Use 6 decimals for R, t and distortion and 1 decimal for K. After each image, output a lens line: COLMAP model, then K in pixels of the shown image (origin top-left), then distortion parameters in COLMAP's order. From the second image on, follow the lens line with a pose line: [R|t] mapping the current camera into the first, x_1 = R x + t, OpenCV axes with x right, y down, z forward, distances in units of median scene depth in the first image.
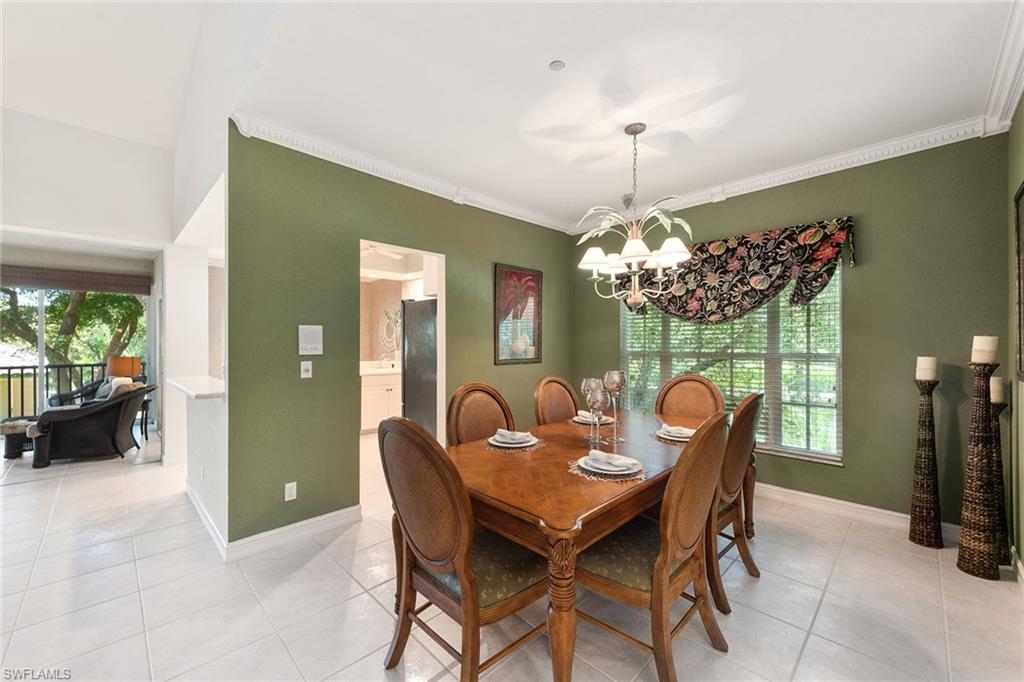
lens RADIAL K [[404.9, 0, 512.0], [0, 404.9, 341.0], [0, 0, 1]] dist [0.002544, 0.000337]
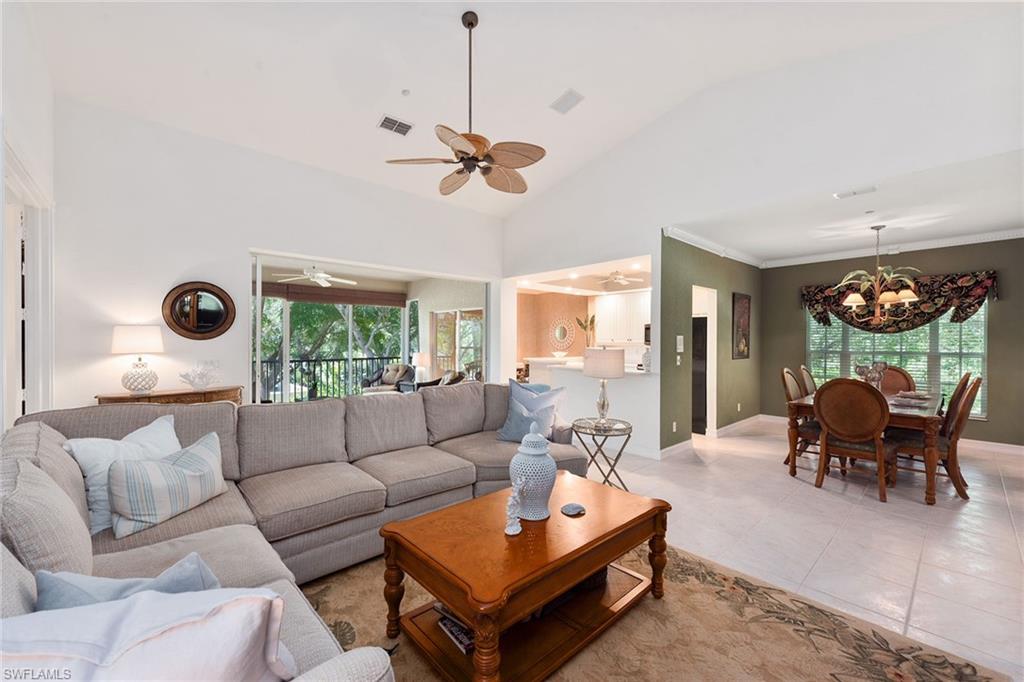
lens RADIAL K [[405.0, 0, 512.0], [0, 405.0, 341.0], [0, 0, 1]] dist [-0.000509, -0.000335]
pose [[0.998768, 0.002890, -0.049533, -0.949920], [-0.002590, 0.999978, 0.006106, -0.019590], [0.049550, -0.005970, 0.998754, -0.678928]]
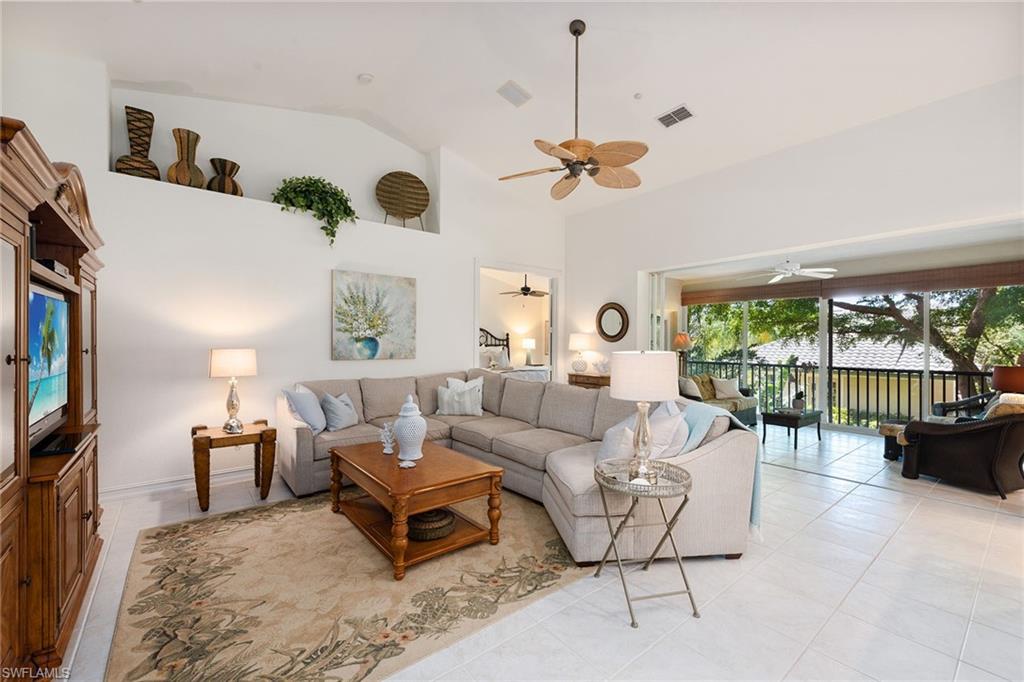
lens RADIAL K [[419.1, 0, 512.0], [0, 419.1, 341.0], [0, 0, 1]] dist [0.017320, -0.000261]
pose [[-0.106723, -0.002411, -0.994286, -0.065893], [0.000633, 0.999997, -0.002493, -0.017105], [0.994289, -0.000895, -0.106721, 0.224541]]
